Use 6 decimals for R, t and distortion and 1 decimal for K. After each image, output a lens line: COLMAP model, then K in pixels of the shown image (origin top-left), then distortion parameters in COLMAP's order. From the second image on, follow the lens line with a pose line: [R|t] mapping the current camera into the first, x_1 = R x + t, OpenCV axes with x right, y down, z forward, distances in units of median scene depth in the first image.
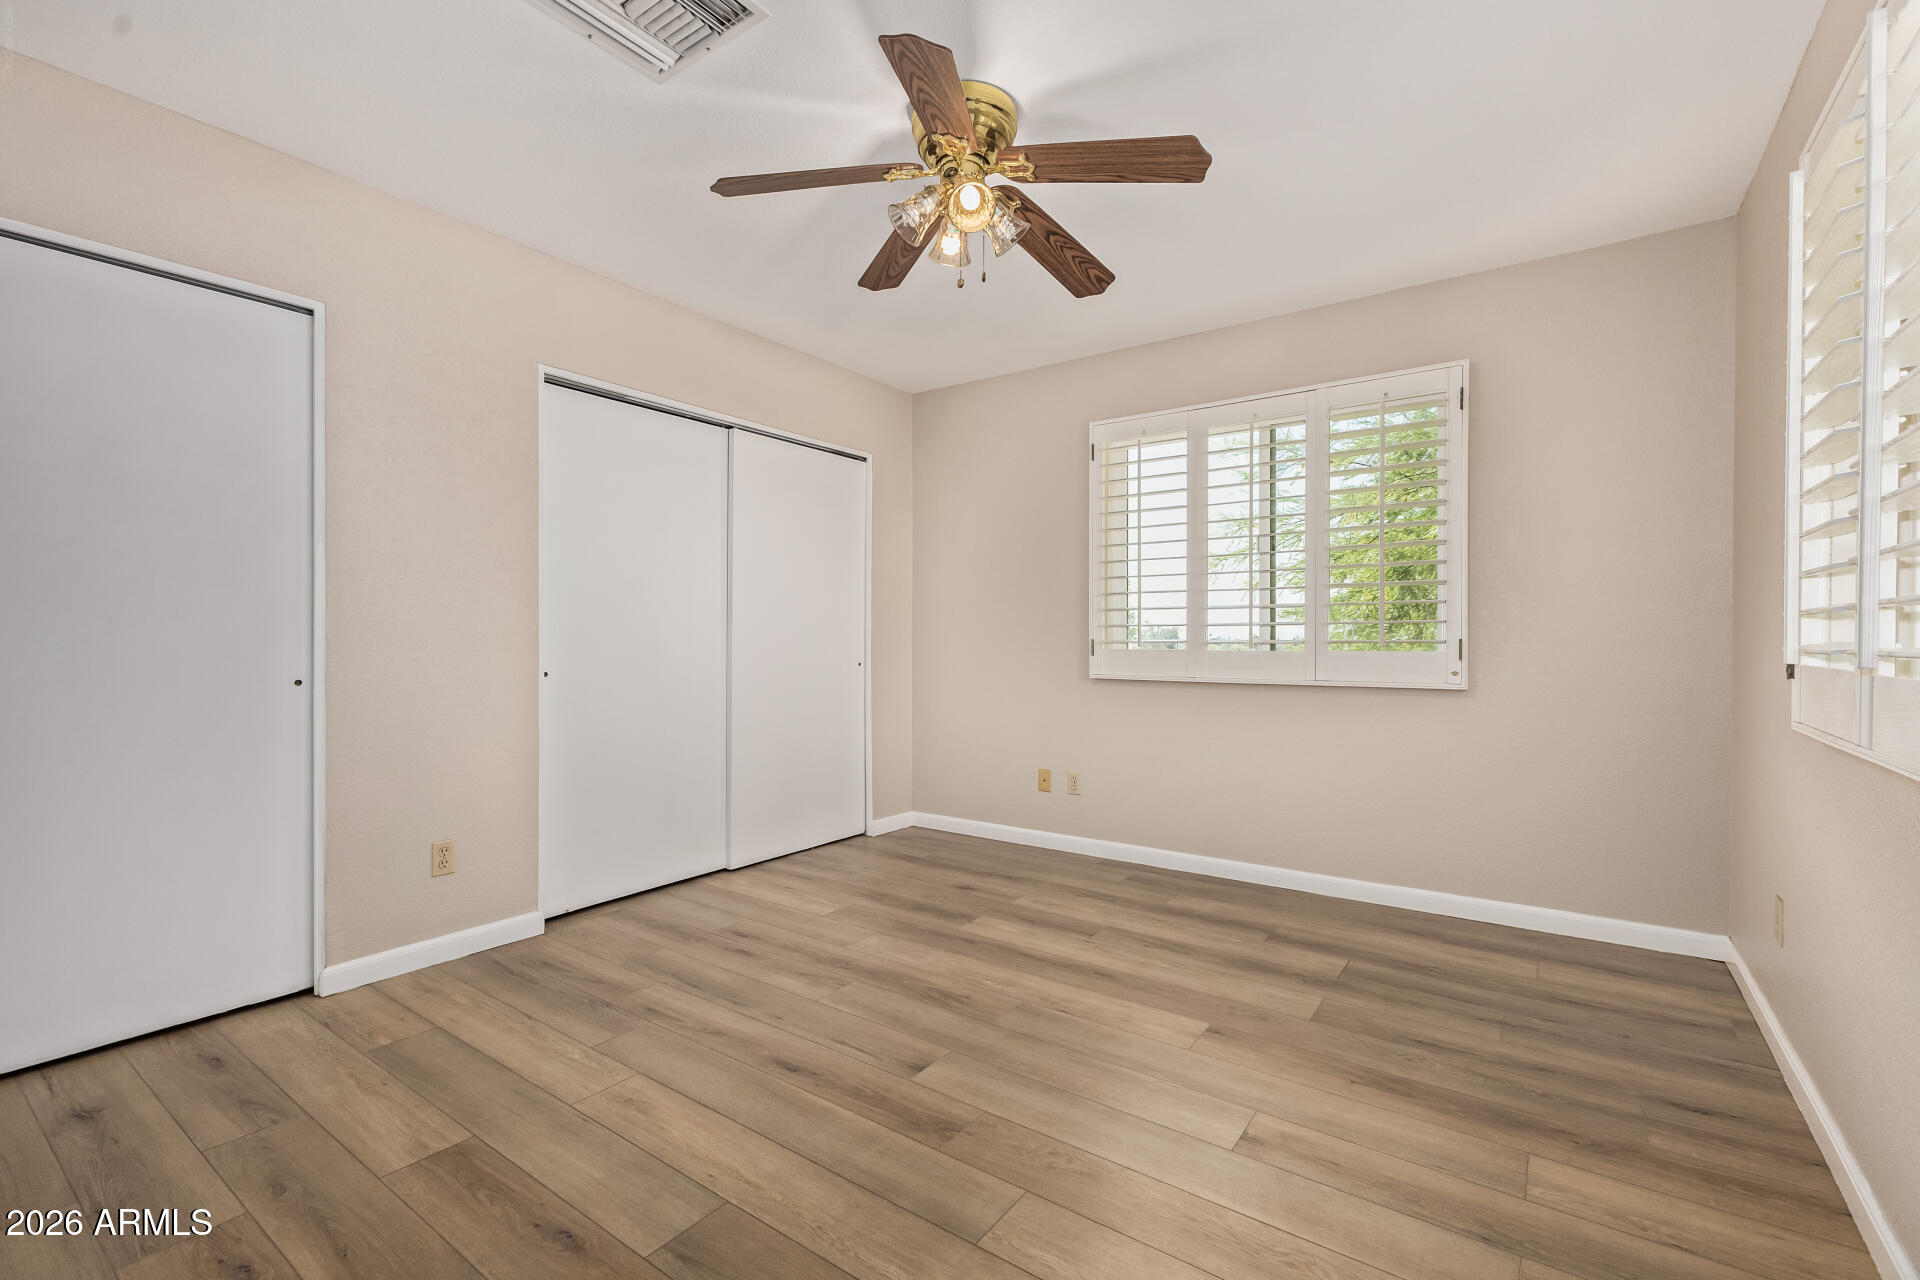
lens RADIAL K [[834.3, 0, 971.1], [0, 834.3, 653.3], [0, 0, 1]] dist [0.002713, -0.001666]
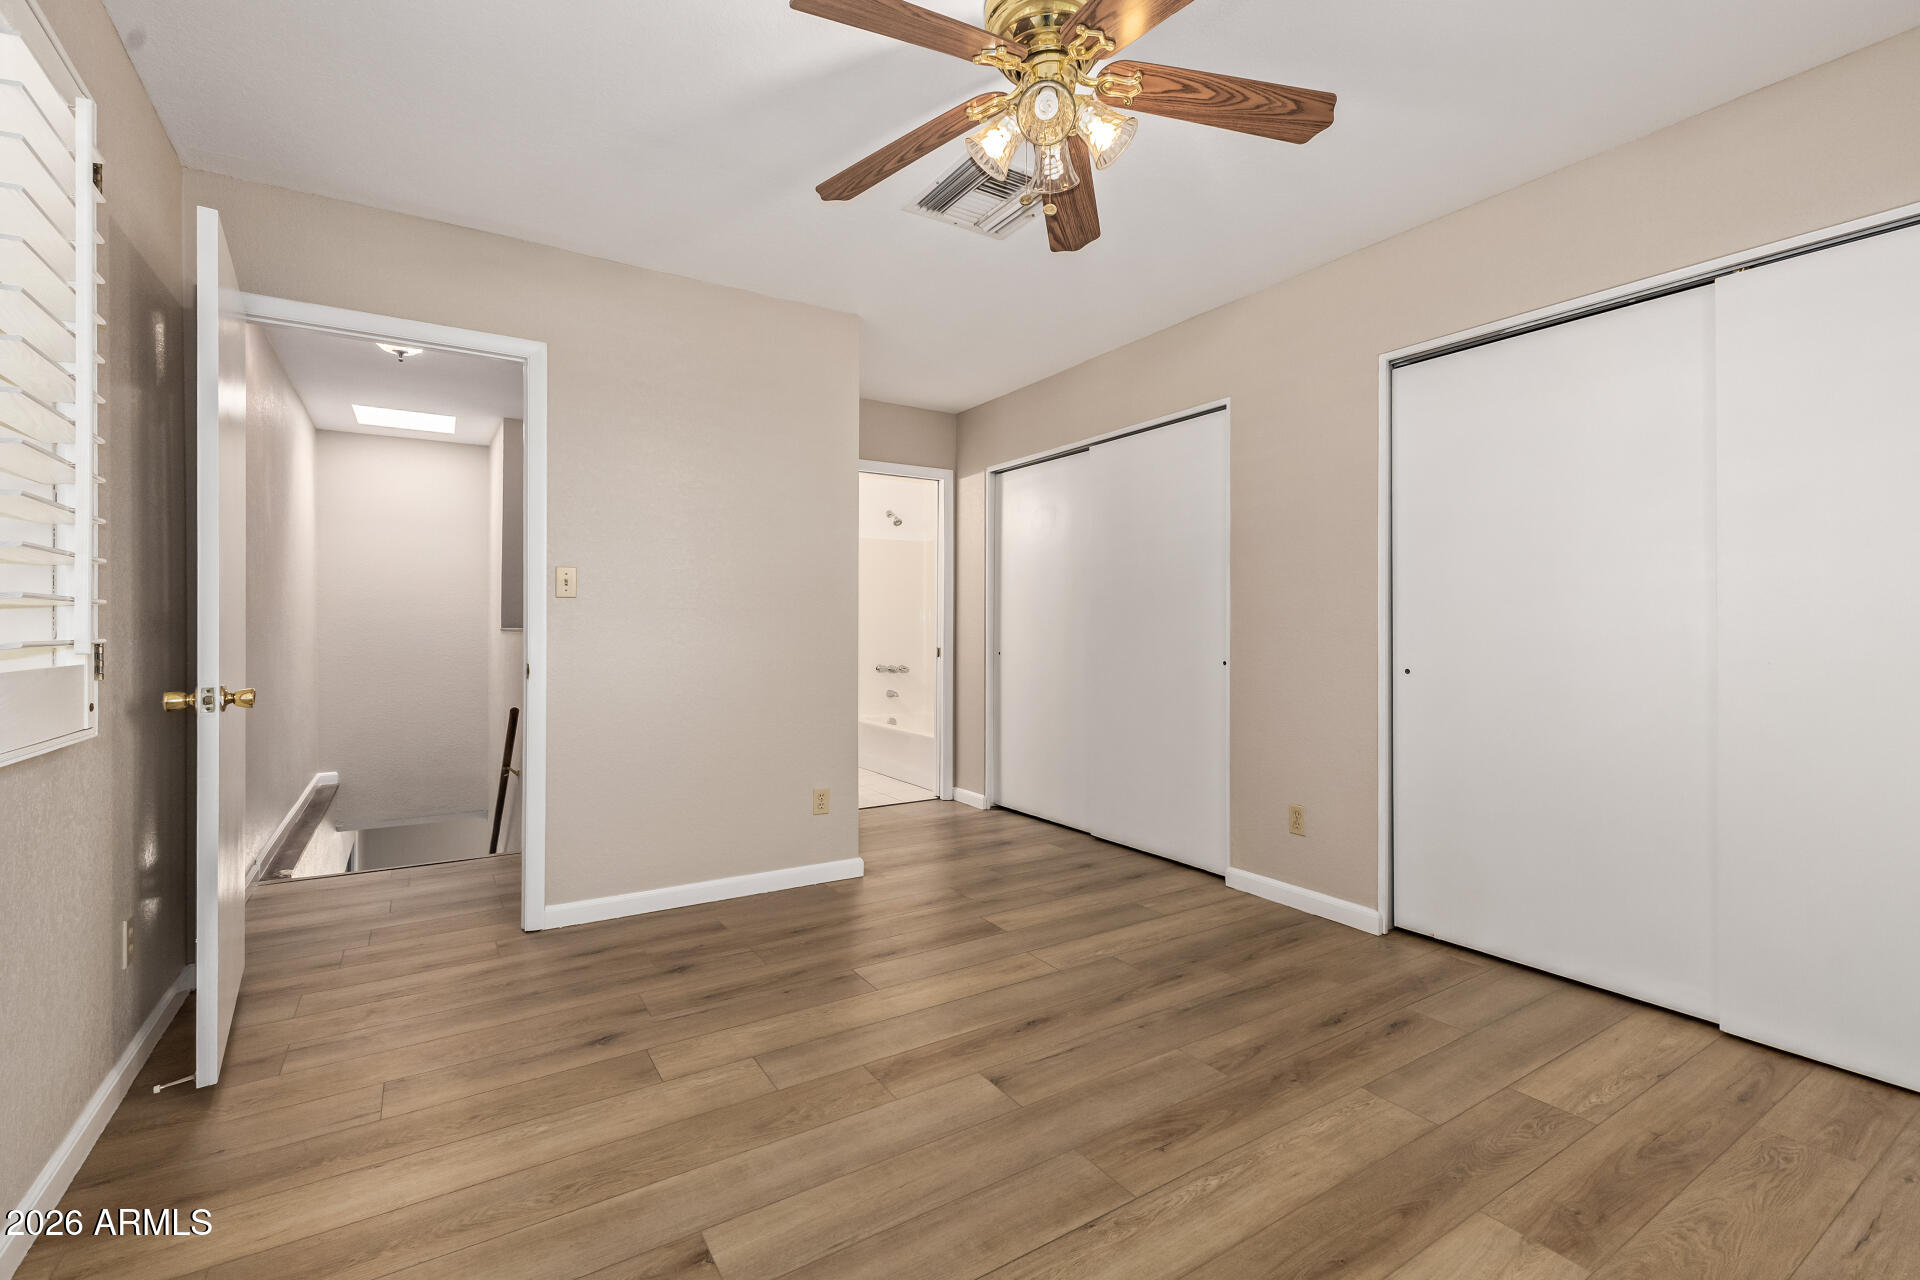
lens RADIAL K [[834.3, 0, 947.5], [0, 834.3, 623.2], [0, 0, 1]] dist [0.002713, -0.001666]
pose [[-0.389661, -0.008189, -0.920922, 0.662296], [-0.018981, 0.999819, -0.000859, -0.022994], [0.920763, 0.017145, -0.389746, 1.022231]]
